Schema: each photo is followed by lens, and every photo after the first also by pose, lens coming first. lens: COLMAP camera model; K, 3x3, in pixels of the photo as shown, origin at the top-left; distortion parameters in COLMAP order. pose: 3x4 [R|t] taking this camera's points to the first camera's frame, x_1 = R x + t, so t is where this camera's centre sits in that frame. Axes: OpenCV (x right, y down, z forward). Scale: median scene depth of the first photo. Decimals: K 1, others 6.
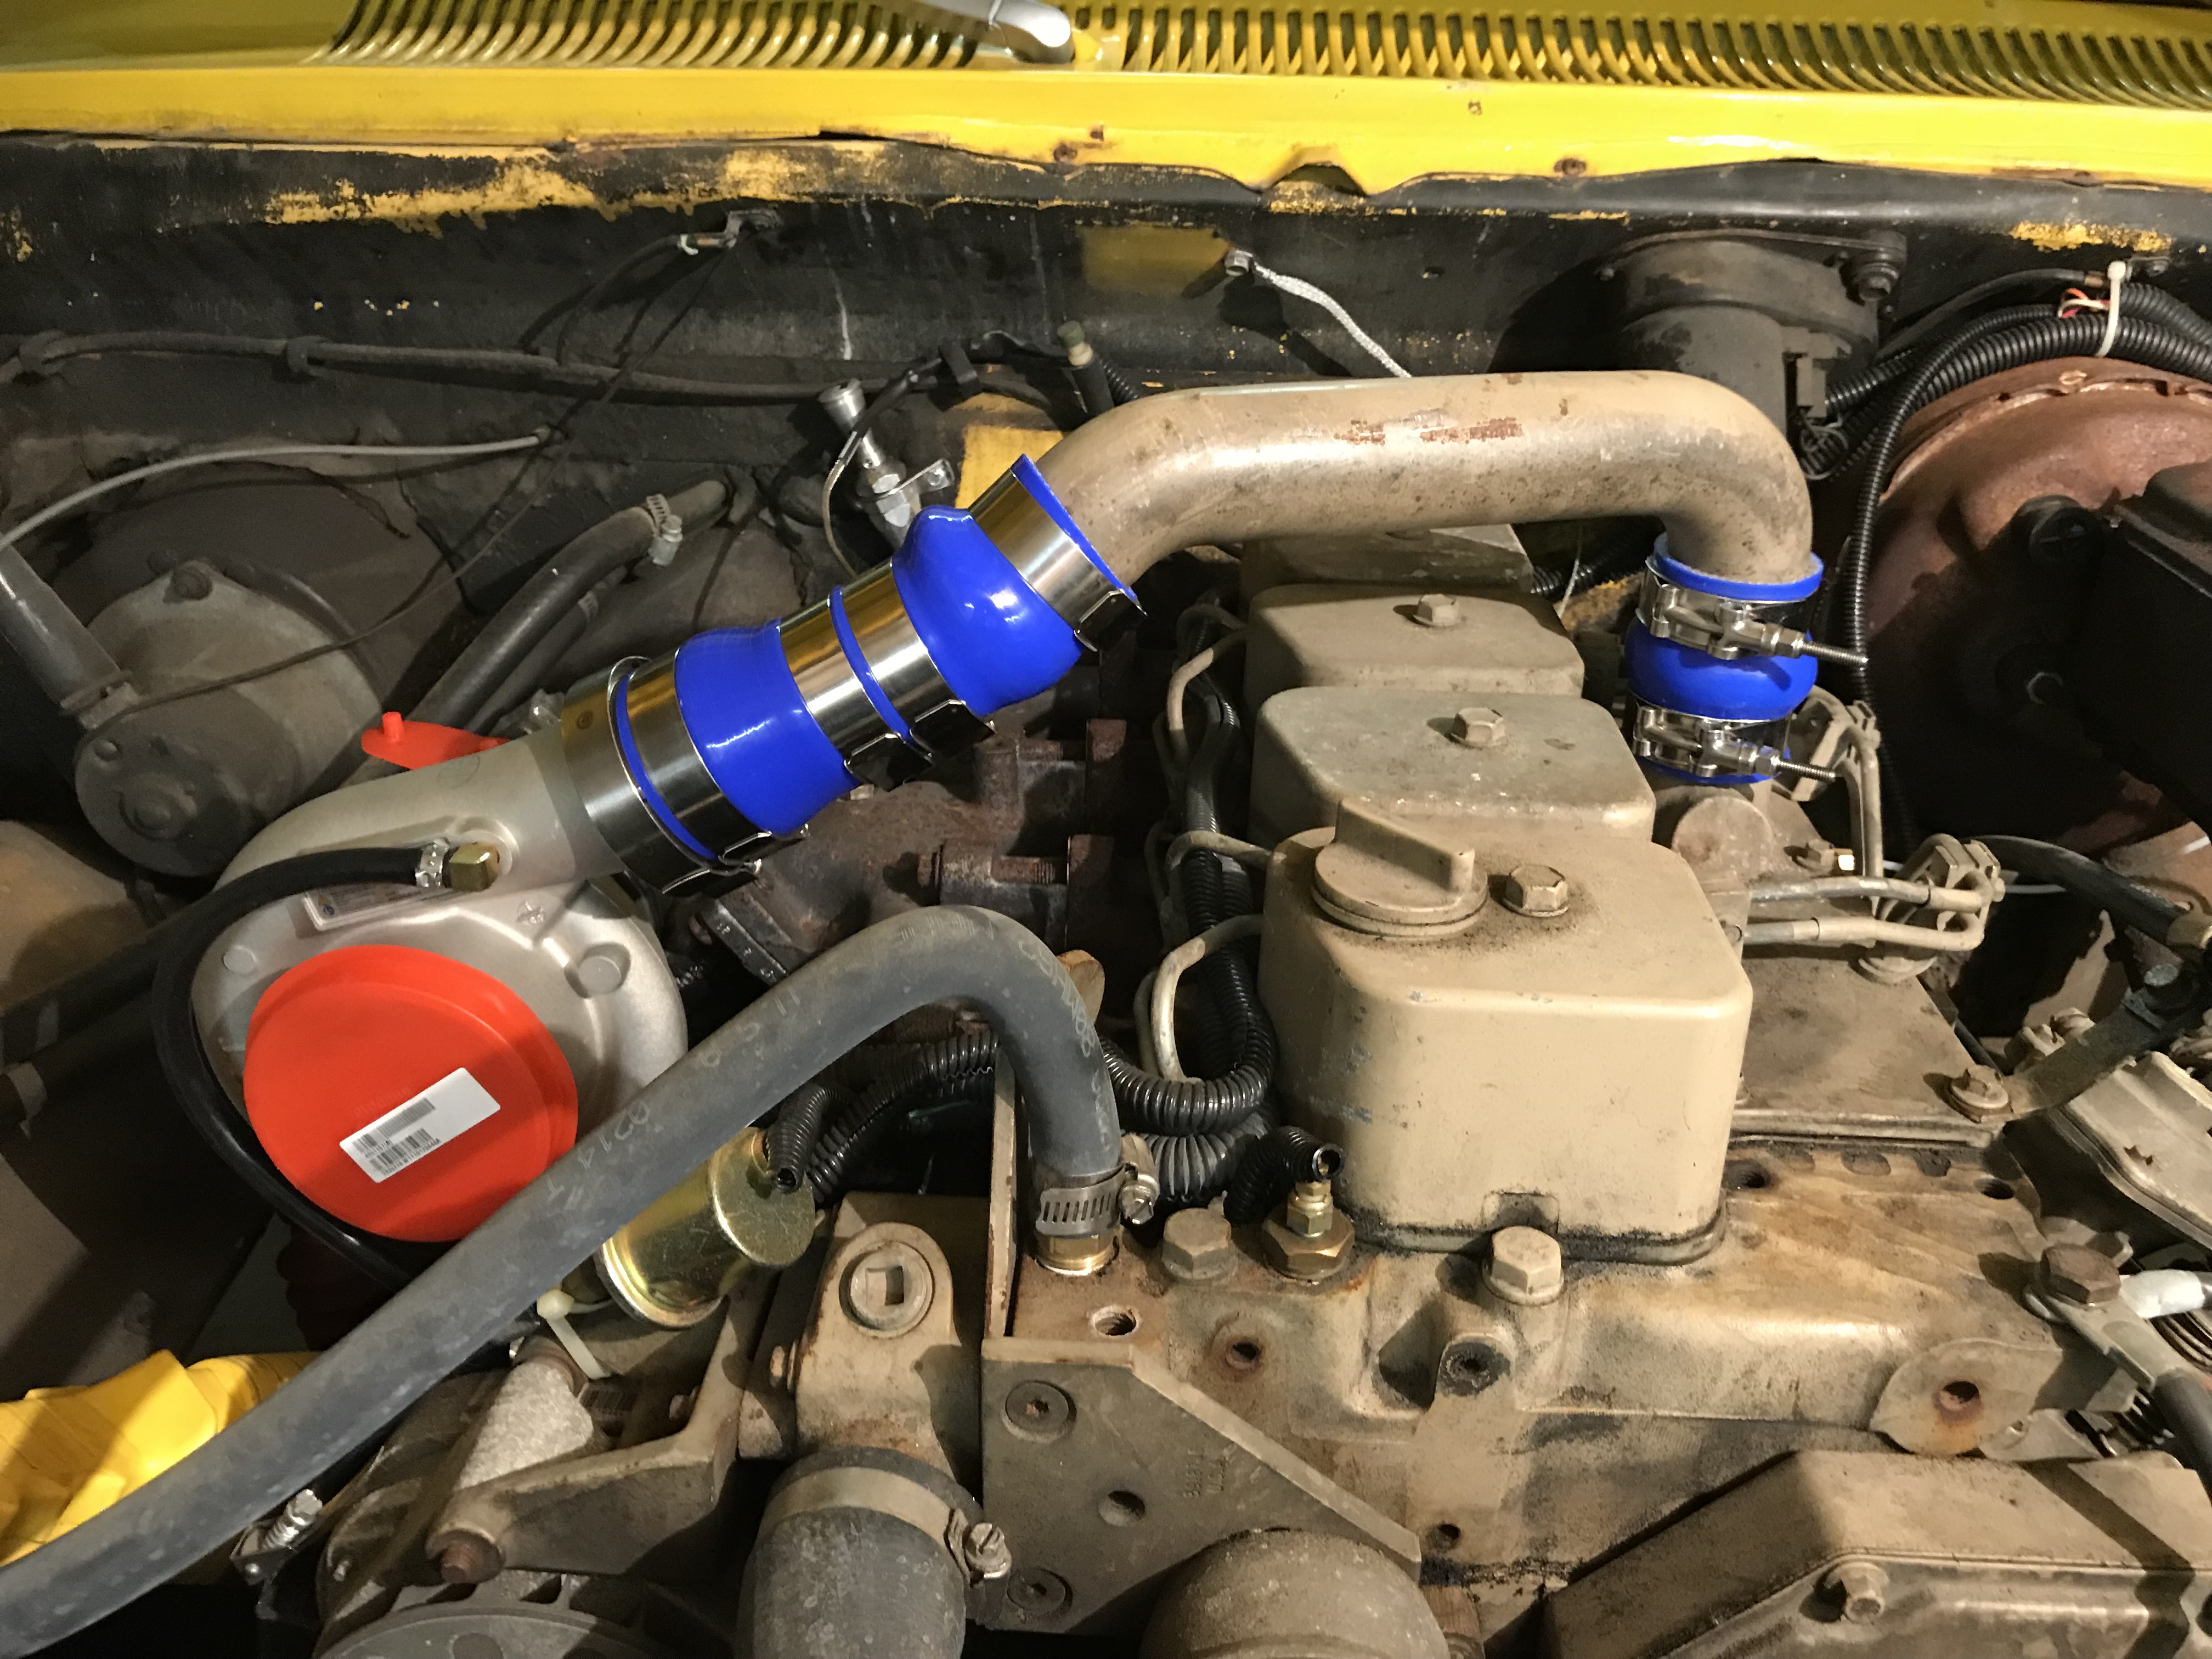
lens RADIAL K [[1847.2, 0, 1090.7], [0, 1847.2, 825.0], [0, 0, 1]] dist [-0.008948, -0.000823]
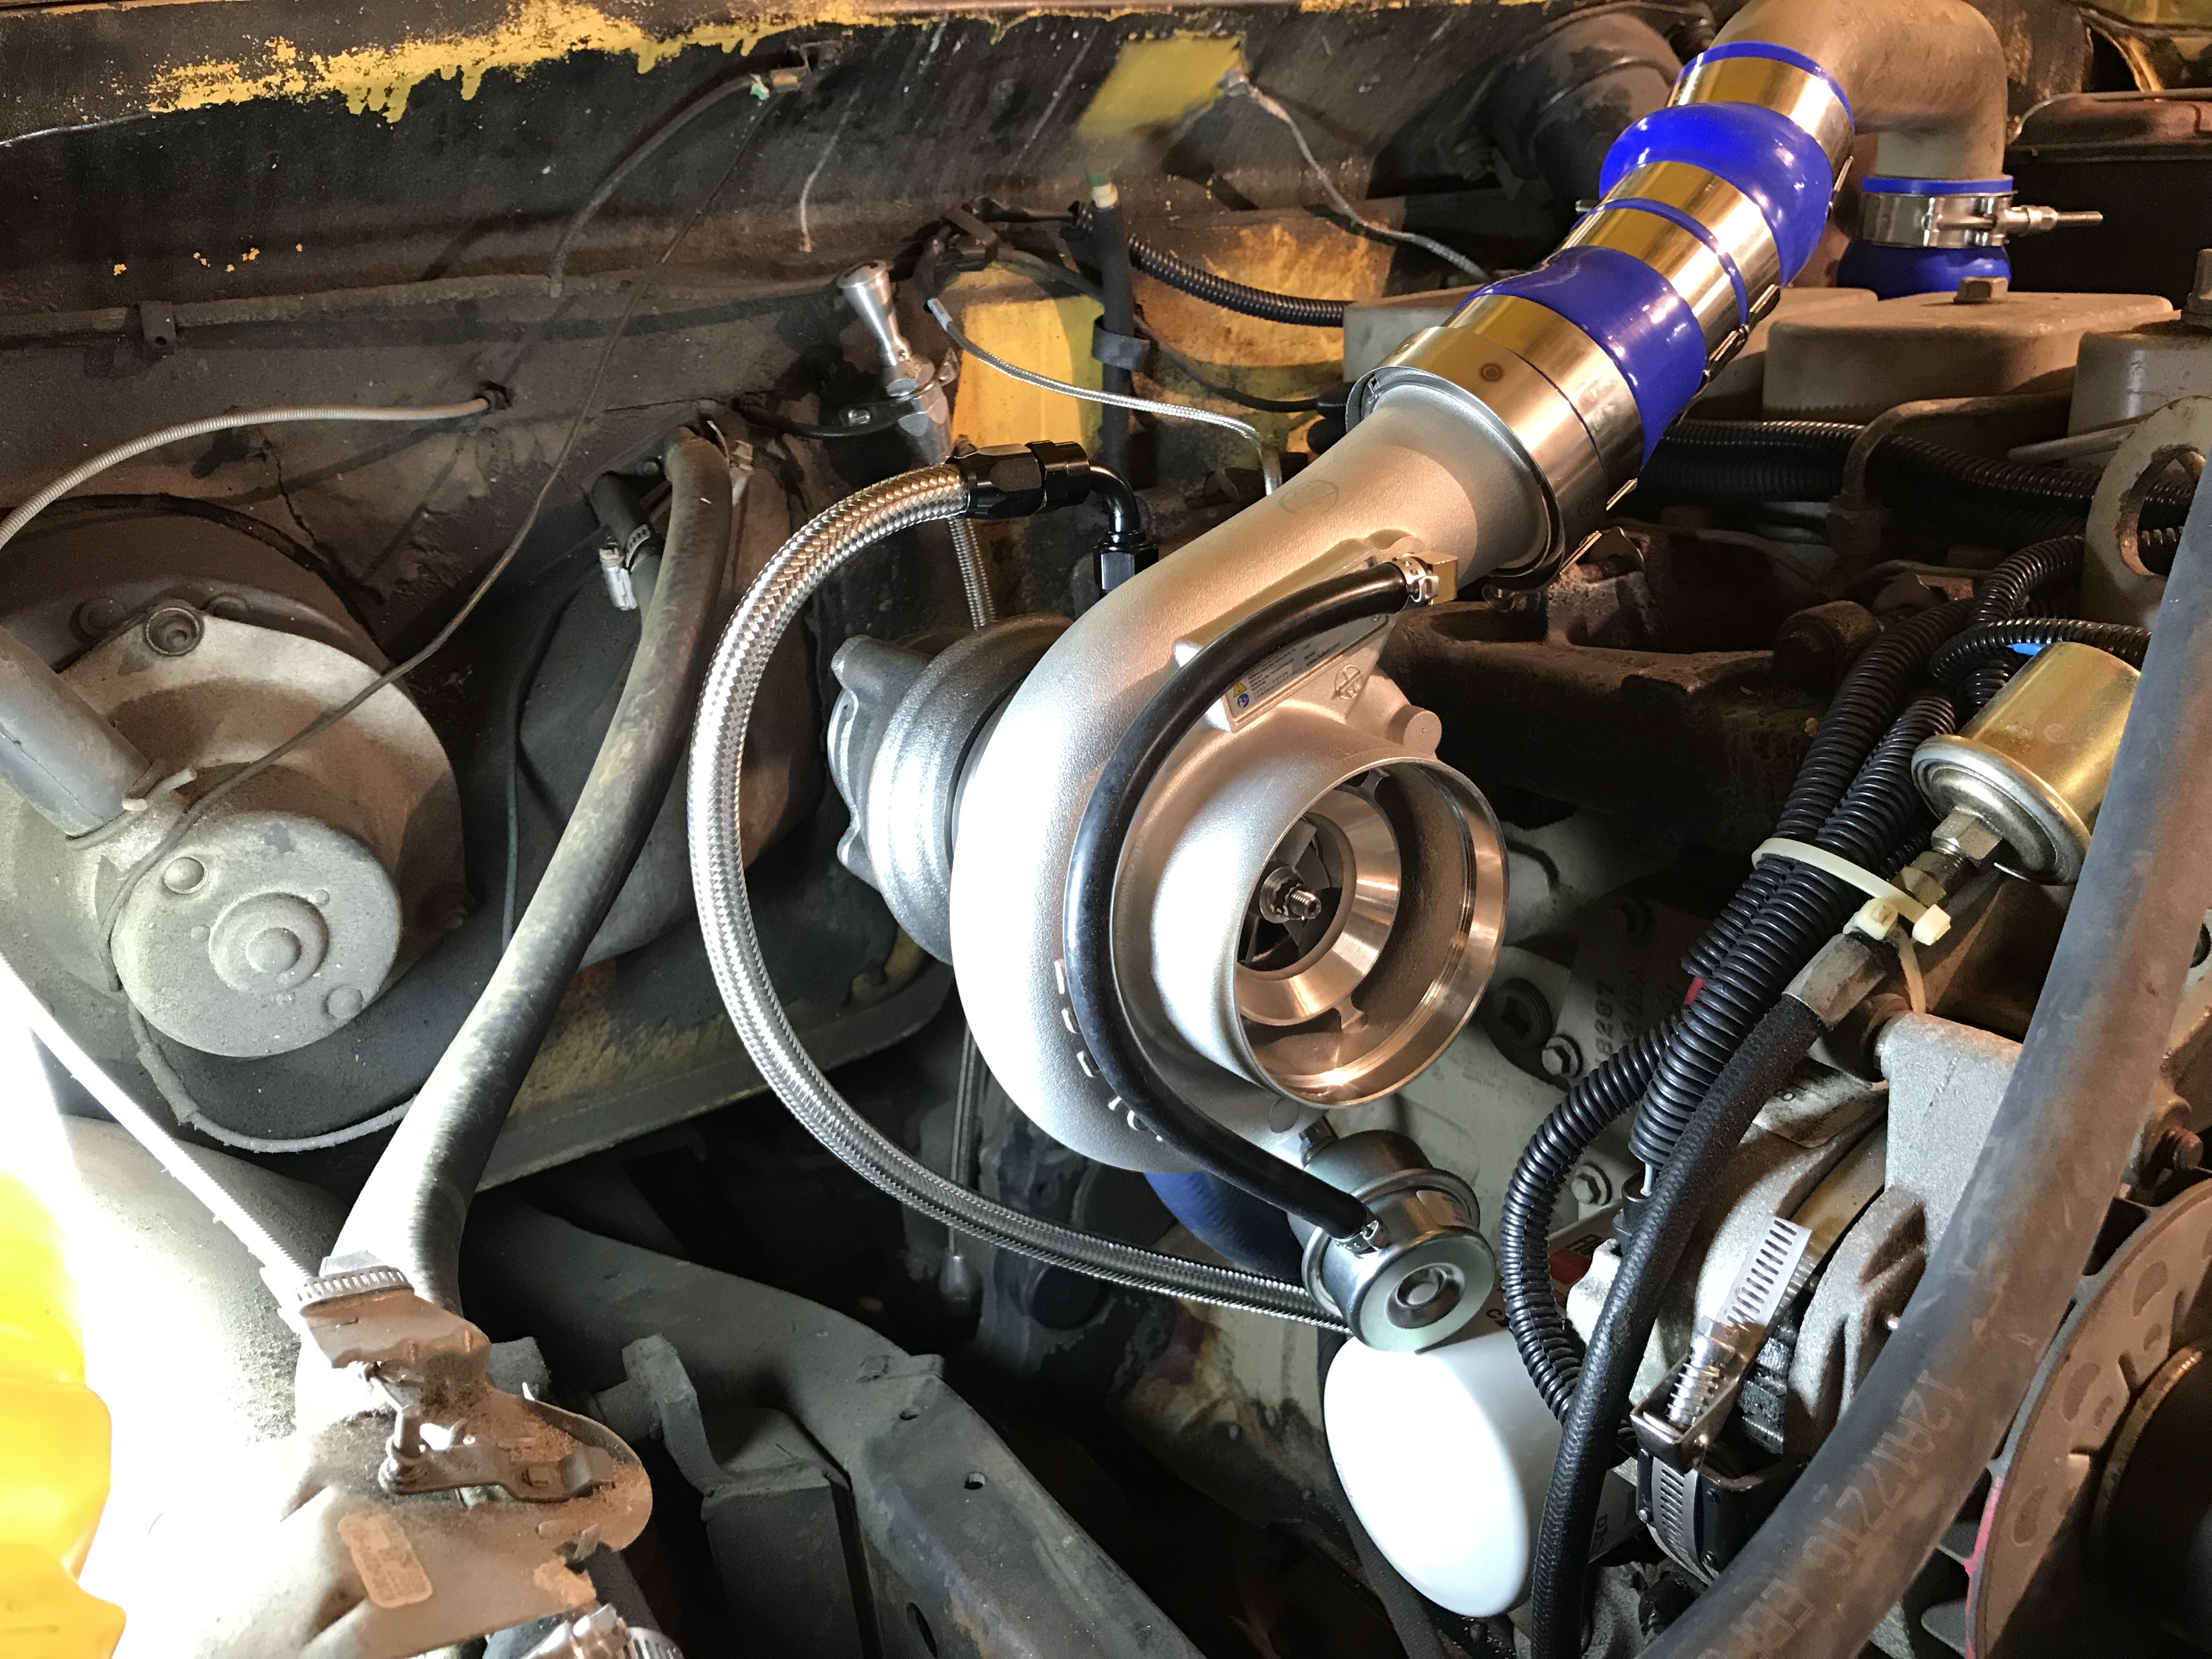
lens RADIAL K [[1849.7, 0, 1086.0], [0, 1849.7, 828.7], [0, 0, 1]] dist [0.010754, -0.013455]
pose [[0.791901, -0.273504, 0.545975, -0.652020], [0.330630, 0.943736, -0.006797, 0.055179], [-0.513397, 0.185899, 0.837774, 0.289365]]
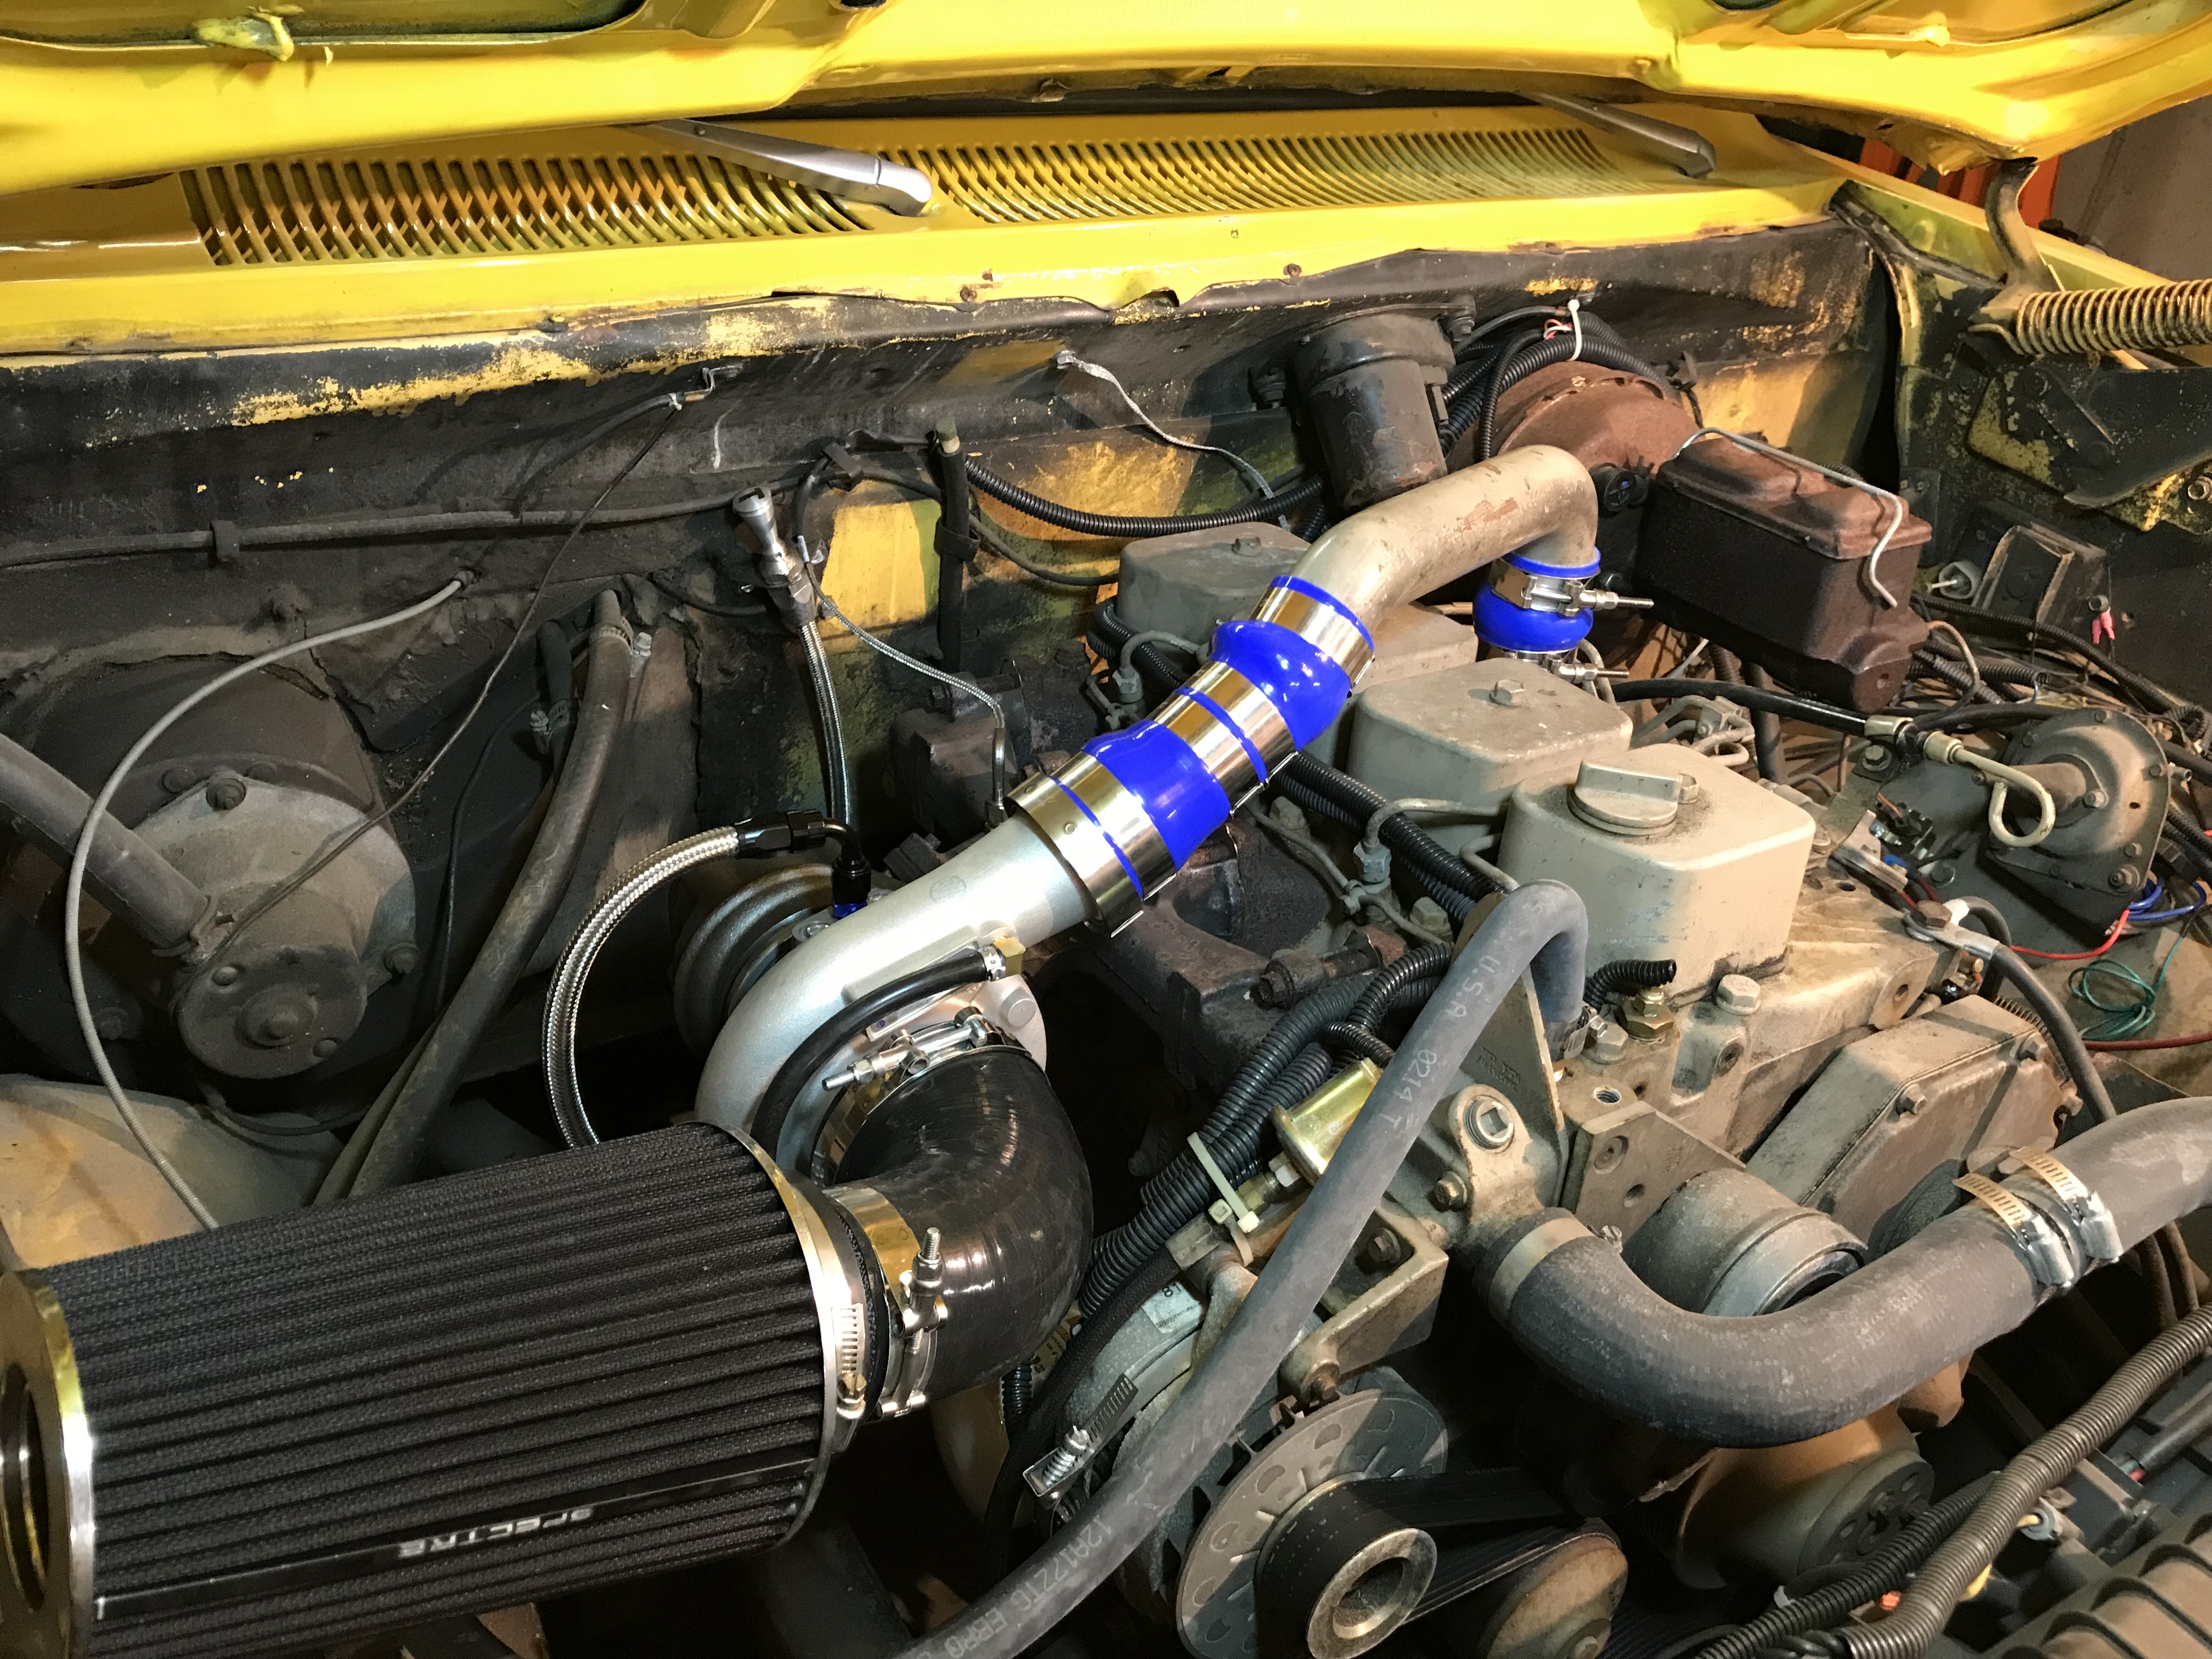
lens RADIAL K [[1847.2, 0, 1090.7], [0, 1847.2, 825.0], [0, 0, 1]] dist [-0.008948, -0.000823]
pose [[0.823117, -0.244777, 0.512408, -0.657323], [0.202759, 0.969536, 0.137440, -0.166759], [-0.530440, -0.009234, 0.847672, -0.102071]]
